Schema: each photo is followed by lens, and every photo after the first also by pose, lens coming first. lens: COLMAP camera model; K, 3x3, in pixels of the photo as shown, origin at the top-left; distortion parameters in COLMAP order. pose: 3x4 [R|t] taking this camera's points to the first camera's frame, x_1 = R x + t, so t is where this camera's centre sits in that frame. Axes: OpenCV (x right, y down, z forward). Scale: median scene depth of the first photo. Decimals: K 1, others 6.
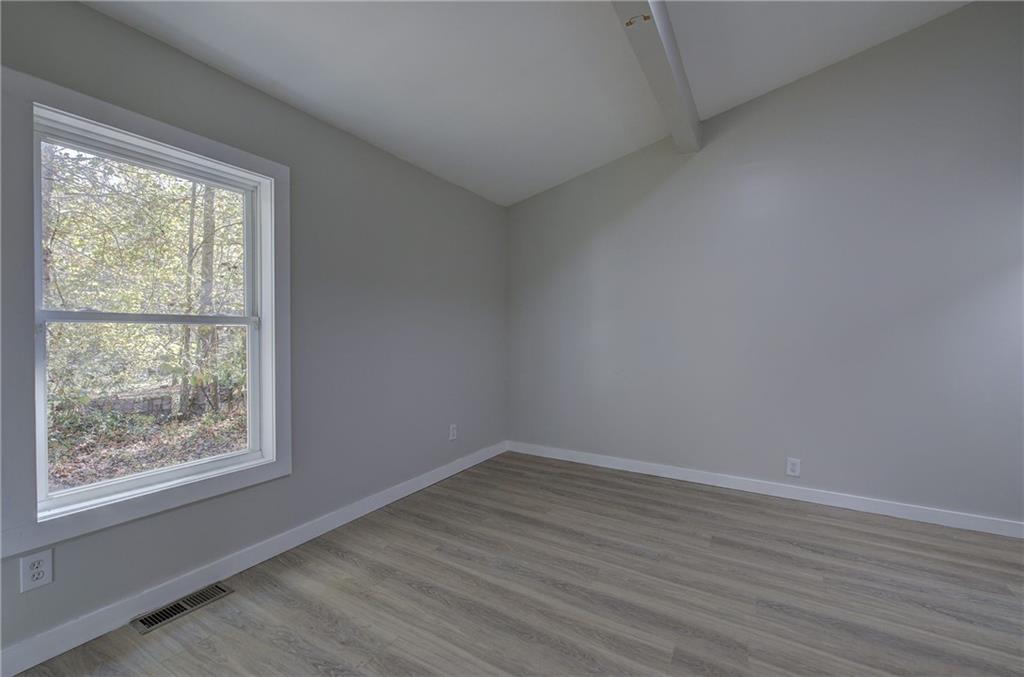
lens RADIAL K [[432.5, 0, 512.0], [0, 432.5, 338.5], [0, 0, 1]] dist [-0.003505, 0.000036]
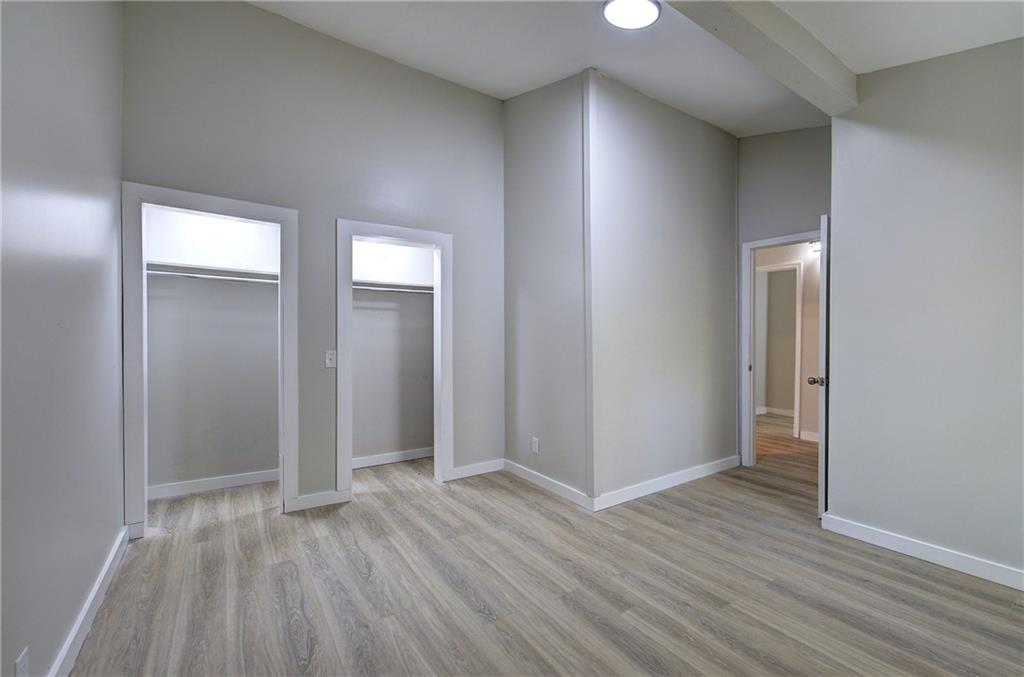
lens RADIAL K [[432.5, 0, 512.0], [0, 432.5, 338.5], [0, 0, 1]] dist [-0.003505, 0.000036]
pose [[-0.891206, -0.009897, 0.453491, 0.105706], [0.001434, 0.999695, 0.024637, -0.040593], [-0.453597, 0.022607, -0.890920, 1.838777]]
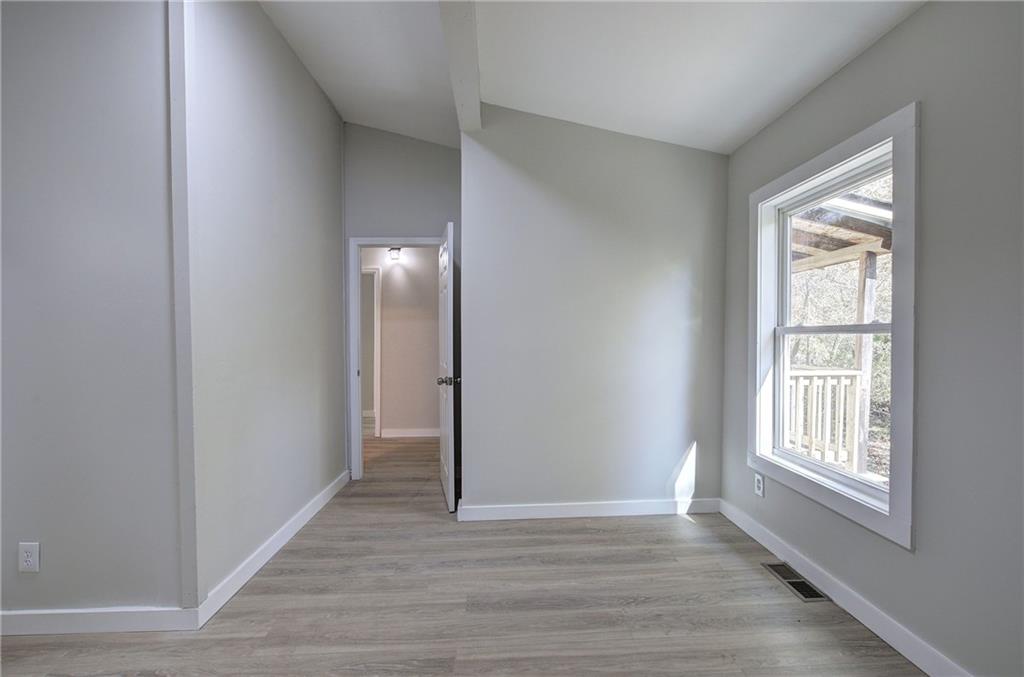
lens RADIAL K [[432.5, 0, 512.0], [0, 432.5, 338.5], [0, 0, 1]] dist [-0.003505, 0.000036]
pose [[-0.849823, -0.000508, -0.527067, 0.454115], [-0.008011, 0.999896, 0.011953, -0.028441], [0.527007, 0.014380, -0.849739, 1.484091]]
